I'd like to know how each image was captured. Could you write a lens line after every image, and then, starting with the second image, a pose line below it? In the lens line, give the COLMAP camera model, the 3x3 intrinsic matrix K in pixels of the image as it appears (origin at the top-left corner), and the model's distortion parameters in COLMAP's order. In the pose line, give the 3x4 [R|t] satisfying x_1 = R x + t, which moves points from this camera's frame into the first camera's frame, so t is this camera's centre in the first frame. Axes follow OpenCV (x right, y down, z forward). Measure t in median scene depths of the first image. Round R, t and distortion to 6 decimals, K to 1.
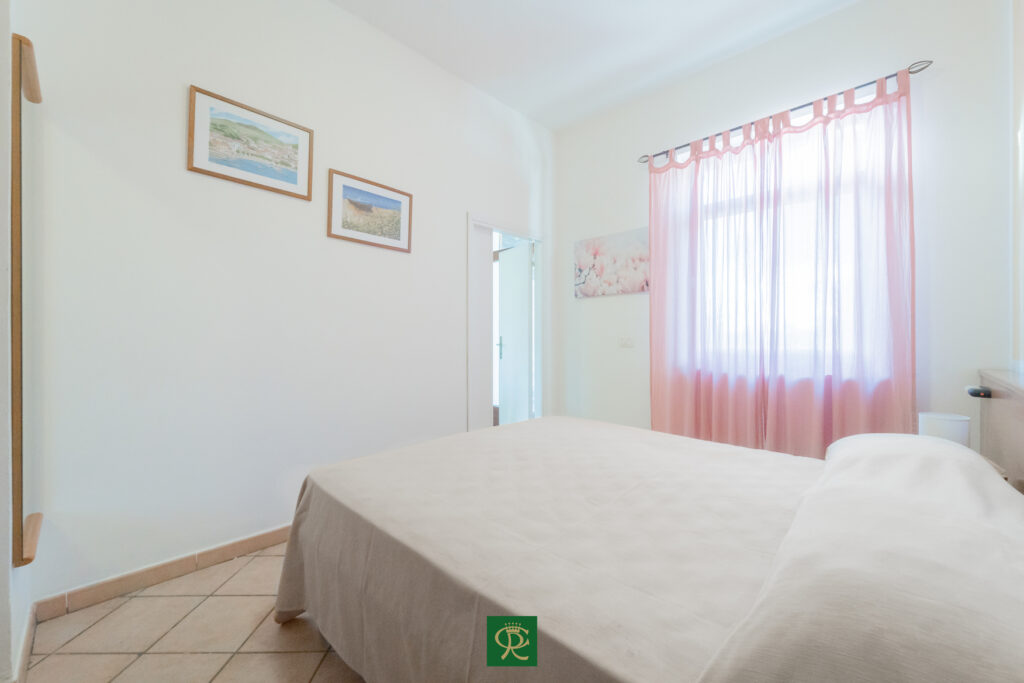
lens RADIAL K [[406.3, 0, 516.9], [0, 406.3, 338.5], [0, 0, 1]] dist [-0.002185, -0.000784]
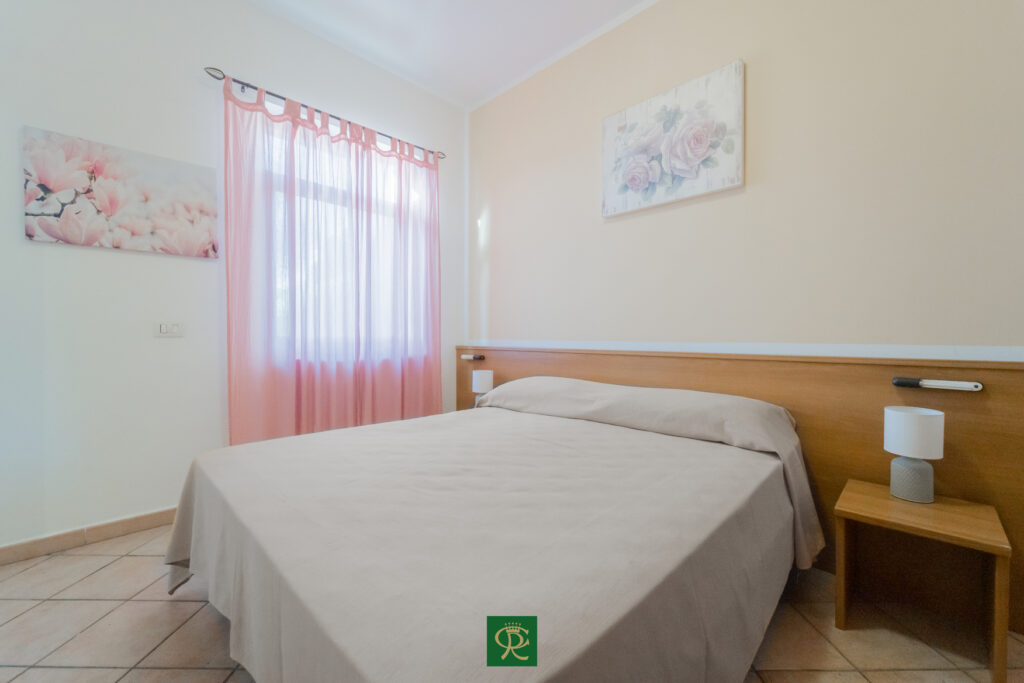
lens RADIAL K [[406.3, 0, 516.8], [0, 406.3, 342.0], [0, 0, 1]] dist [-0.002185, -0.000784]
pose [[0.018847, -0.026643, 0.999467, -0.410530], [-0.015437, 0.999518, 0.026936, 0.004351], [-0.999703, -0.015937, 0.018426, 0.456581]]
